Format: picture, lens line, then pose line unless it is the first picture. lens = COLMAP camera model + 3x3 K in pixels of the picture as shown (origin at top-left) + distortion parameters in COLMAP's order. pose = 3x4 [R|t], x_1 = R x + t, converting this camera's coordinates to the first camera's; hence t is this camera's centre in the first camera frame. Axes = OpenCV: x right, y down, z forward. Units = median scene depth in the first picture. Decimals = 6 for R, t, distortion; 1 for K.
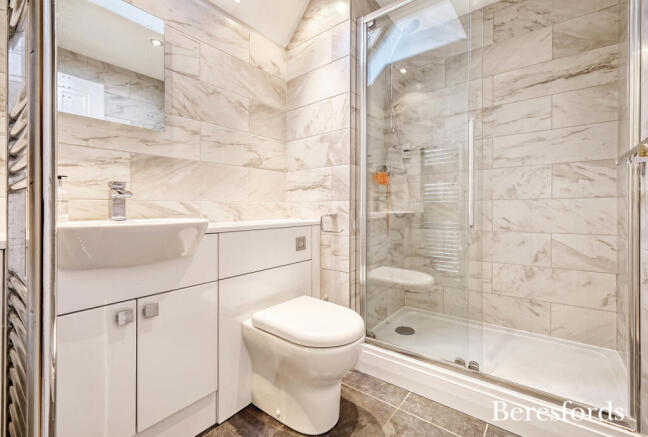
lens RADIAL K [[288.2, 0, 326.6], [0, 288.2, 213.3], [0, 0, 1]] dist [0.003387, 0.000034]
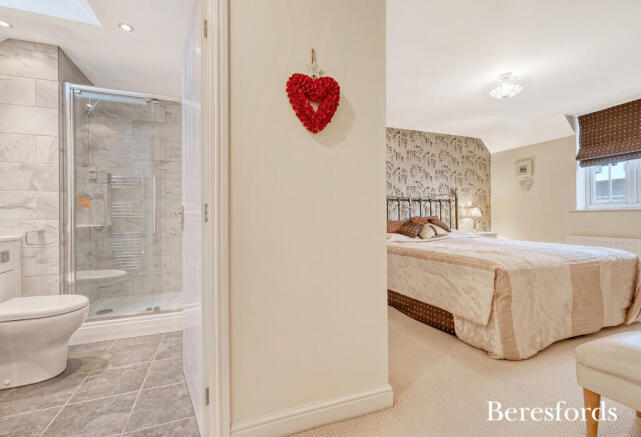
lens RADIAL K [[273.7, 0, 313.6], [0, 273.7, 214.4], [0, 0, 1]] dist [0.002287, 0.000125]
pose [[0.524130, 0.005417, 0.851621, -0.363094], [0.017320, 0.999705, -0.017018, -0.024380], [-0.851462, 0.023670, 0.523881, -0.621324]]
